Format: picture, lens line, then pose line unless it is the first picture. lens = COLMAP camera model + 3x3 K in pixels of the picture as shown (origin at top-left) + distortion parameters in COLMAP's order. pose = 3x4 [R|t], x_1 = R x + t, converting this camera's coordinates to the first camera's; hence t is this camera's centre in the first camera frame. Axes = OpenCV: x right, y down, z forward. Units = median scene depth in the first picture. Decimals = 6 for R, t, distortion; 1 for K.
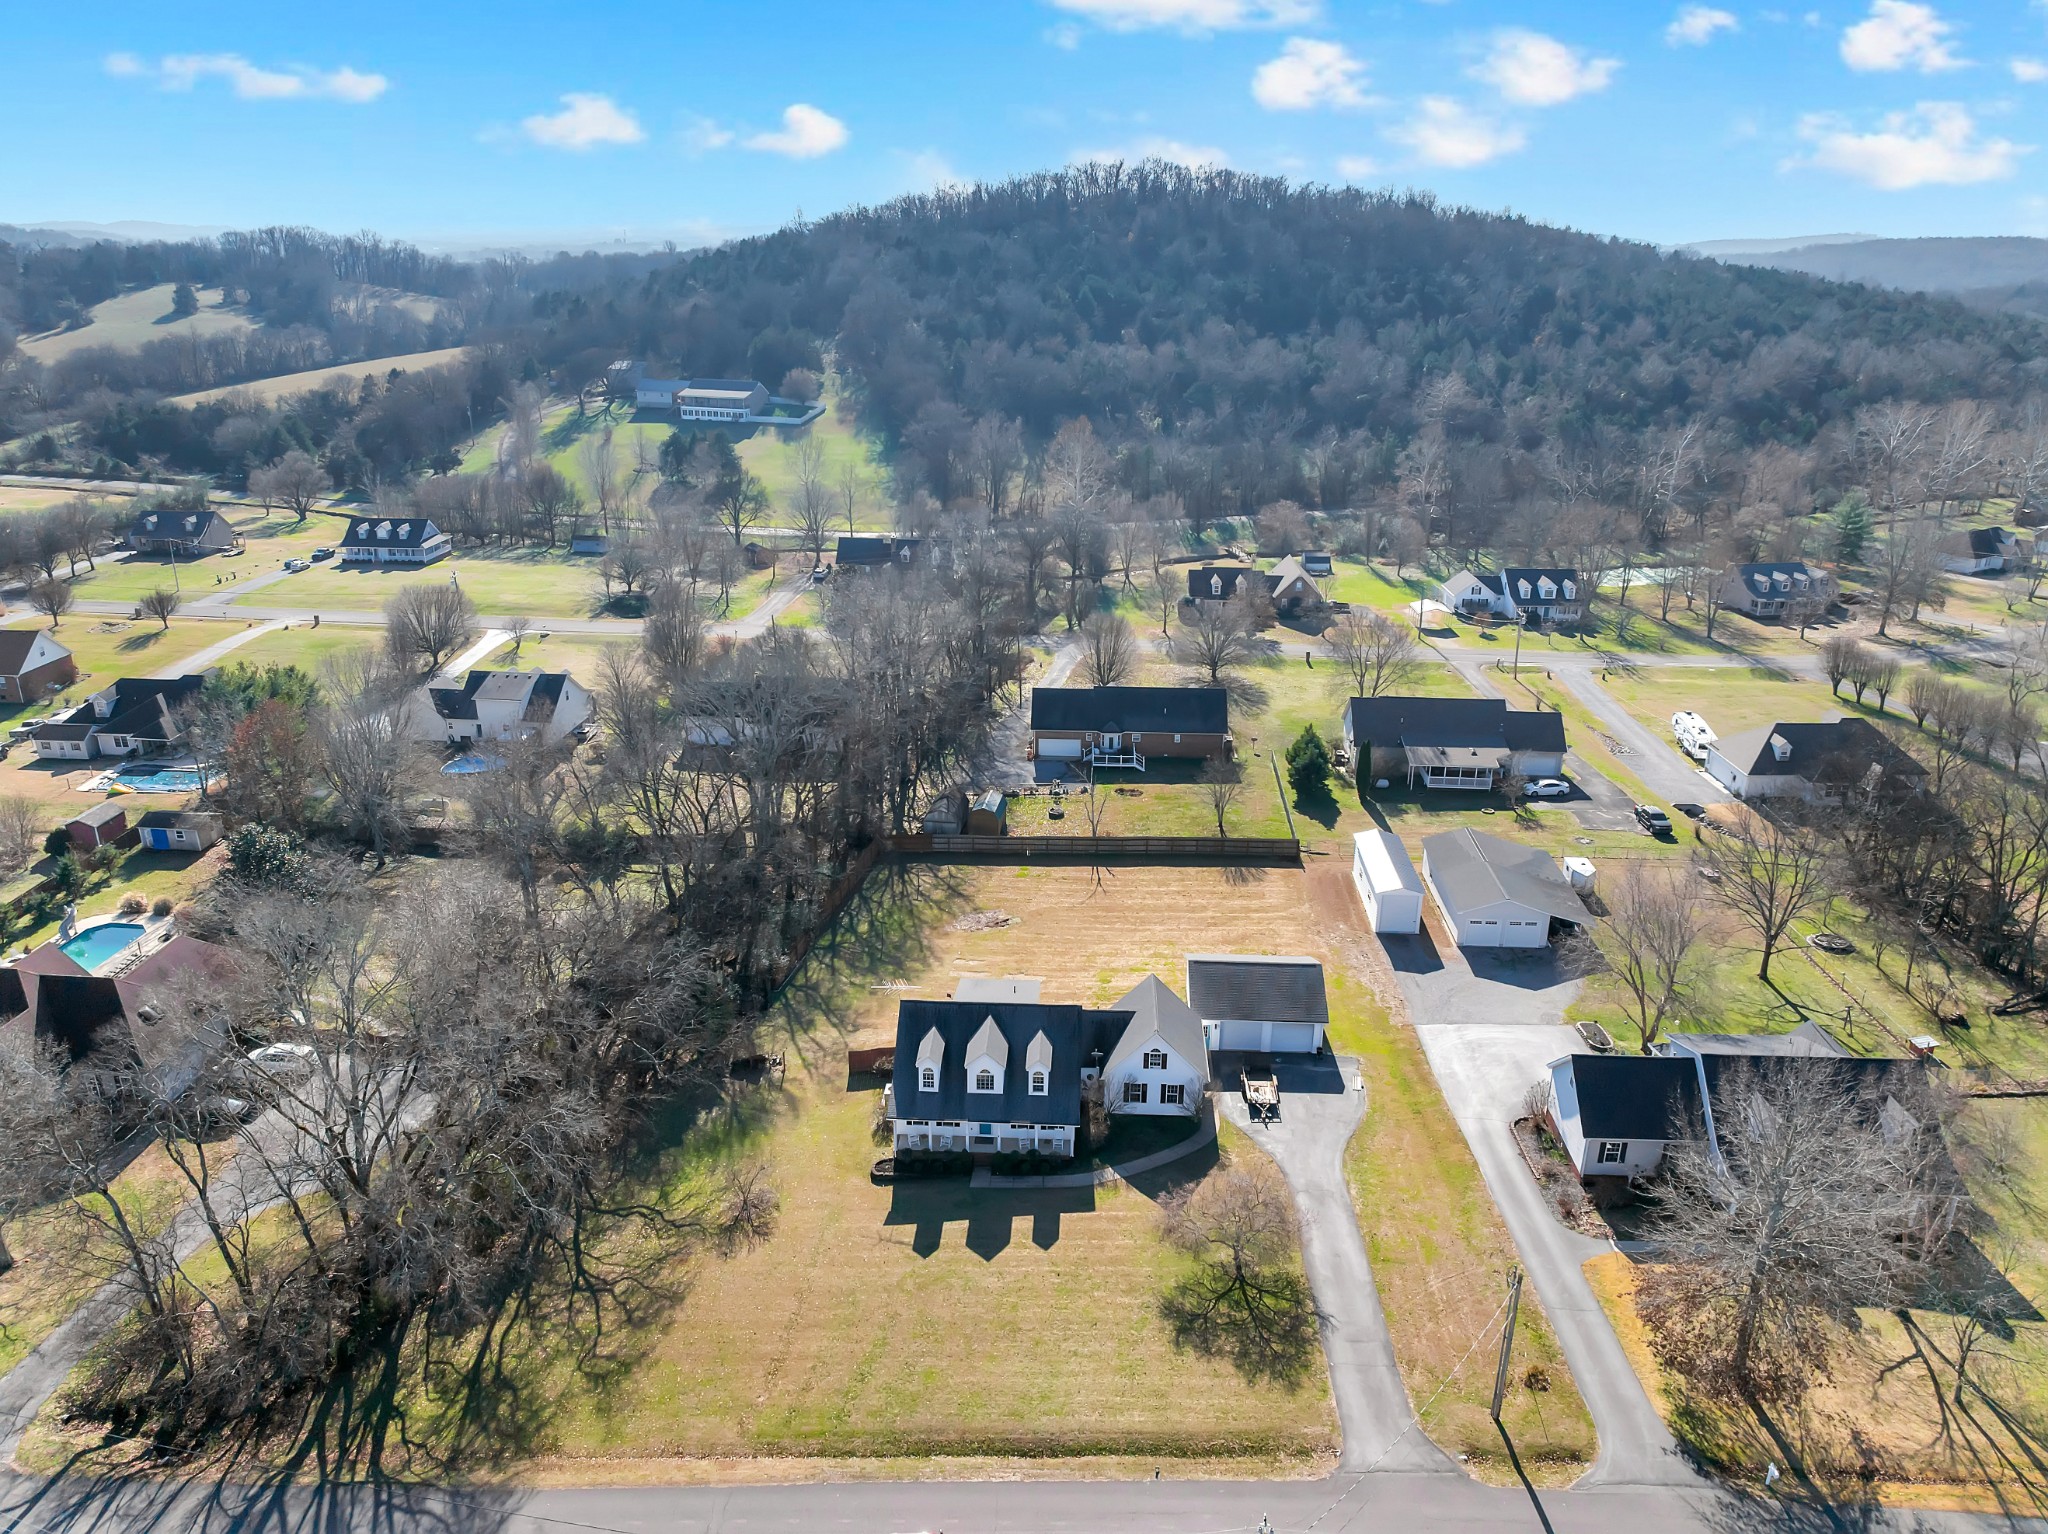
lens RADIAL K [[1482.5, 0, 1024.0], [0, 1482.5, 767.0], [0, 0, 1]] dist [-0.036498, -0.005781]
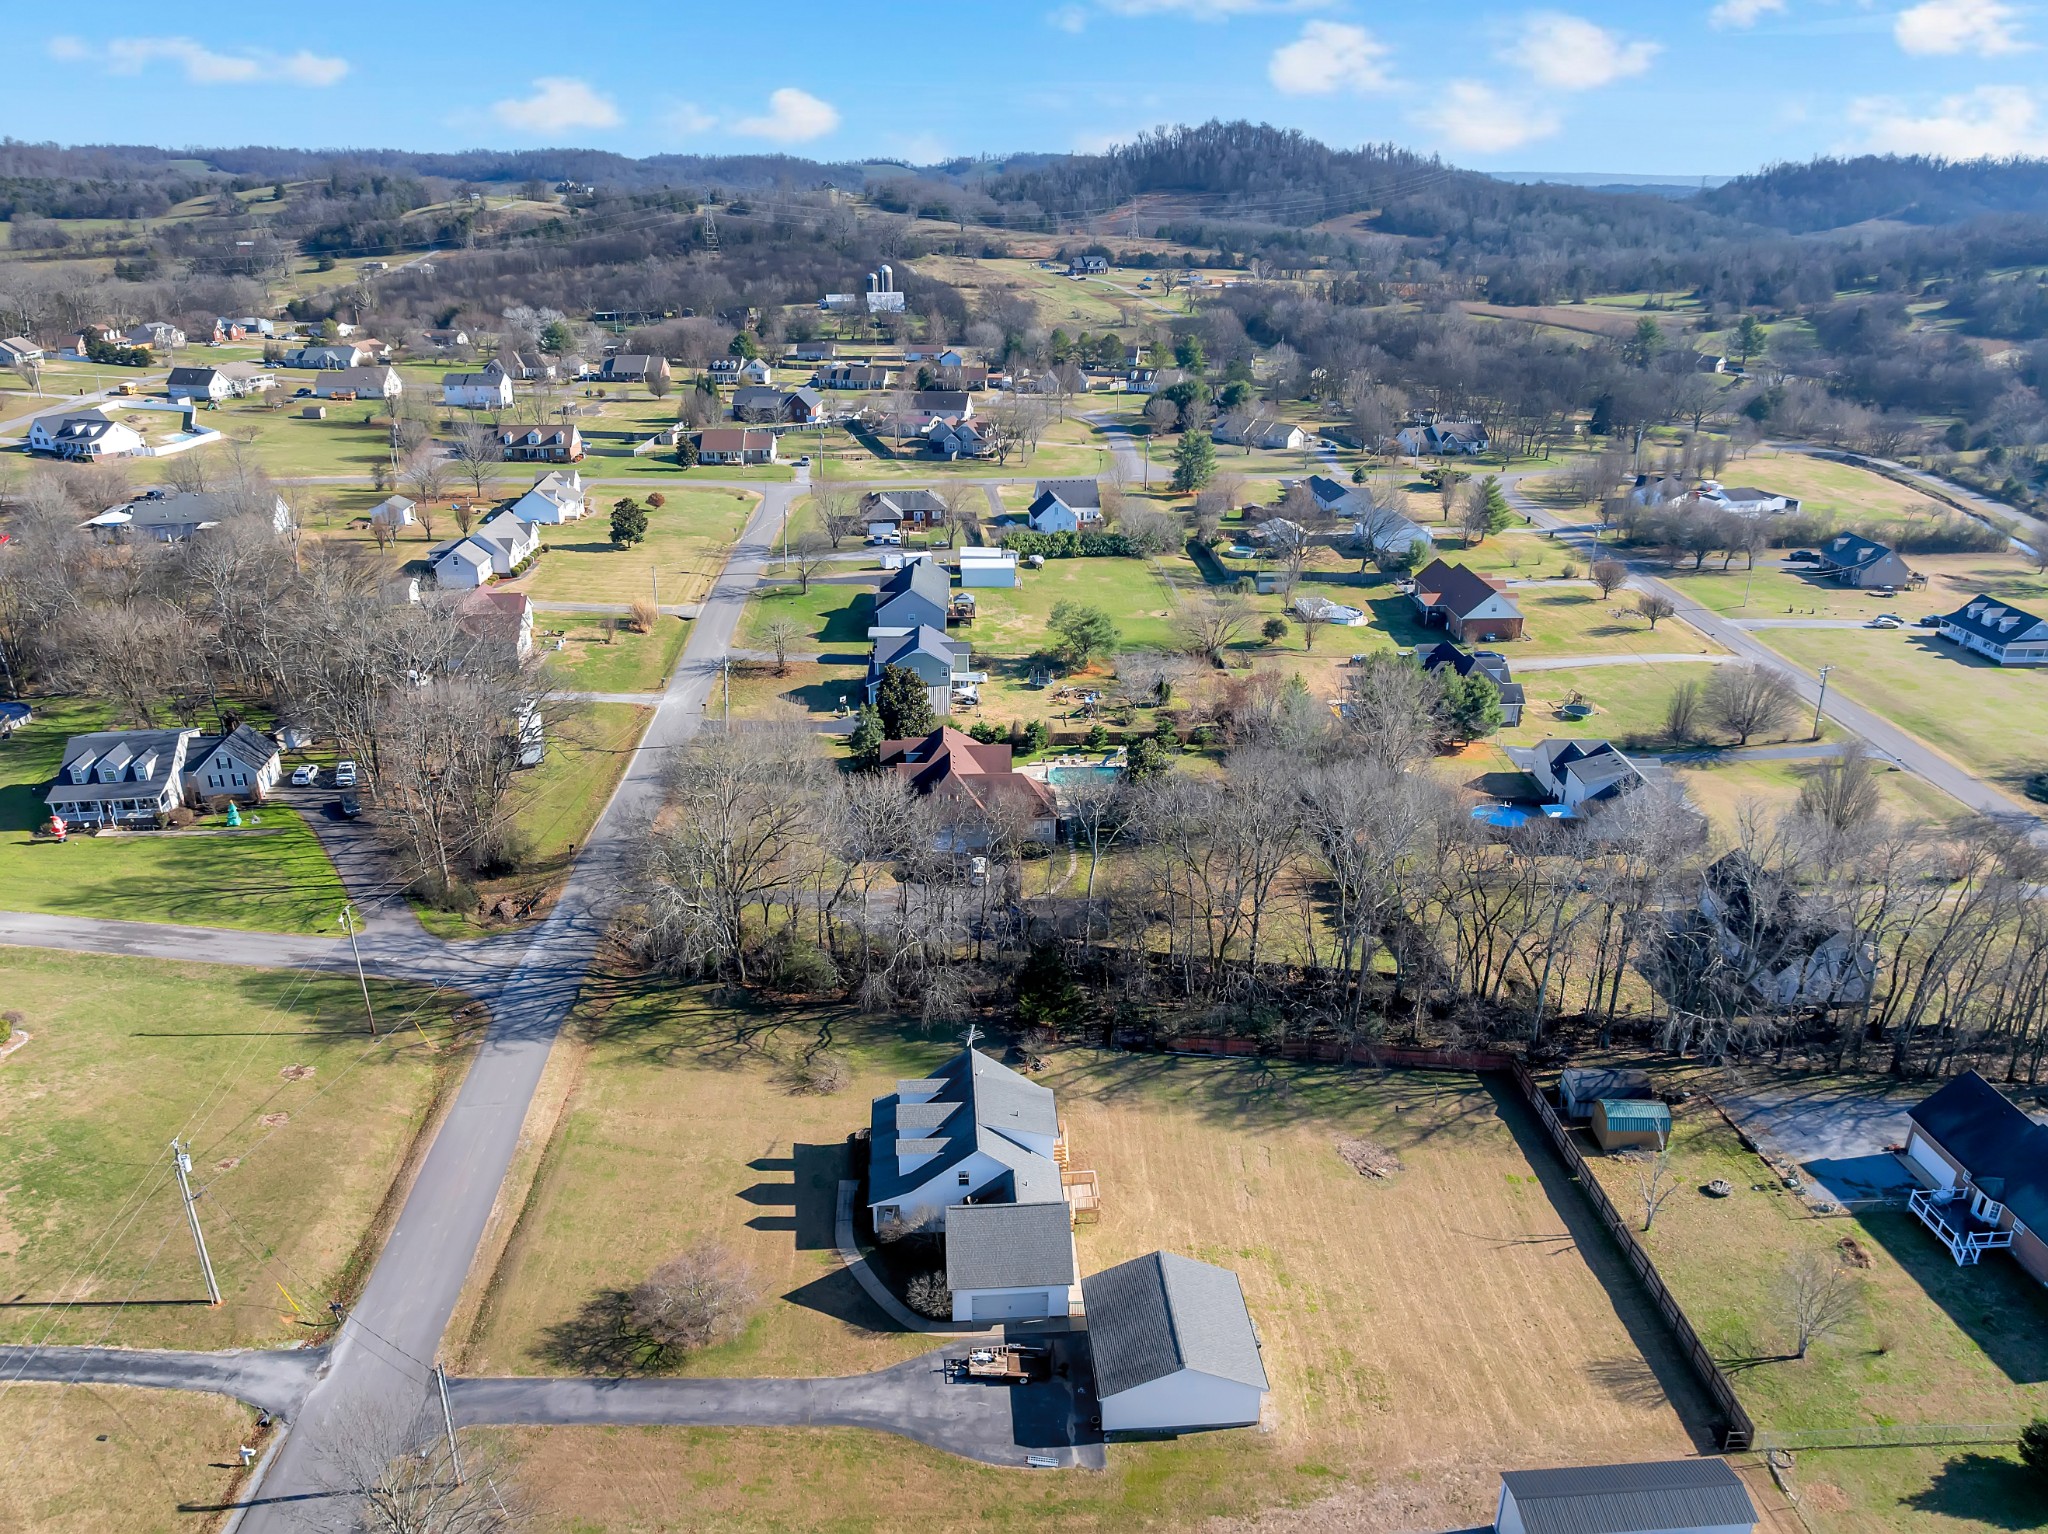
lens RADIAL K [[1482.5, 0, 1024.0], [0, 1482.5, 767.0], [0, 0, 1]] dist [-0.036498, -0.005781]
pose [[0.097115, 0.368779, -0.924430, 0.363415], [-0.342521, 0.884468, 0.316854, -0.164697], [0.934478, 0.285865, 0.212209, 0.307732]]
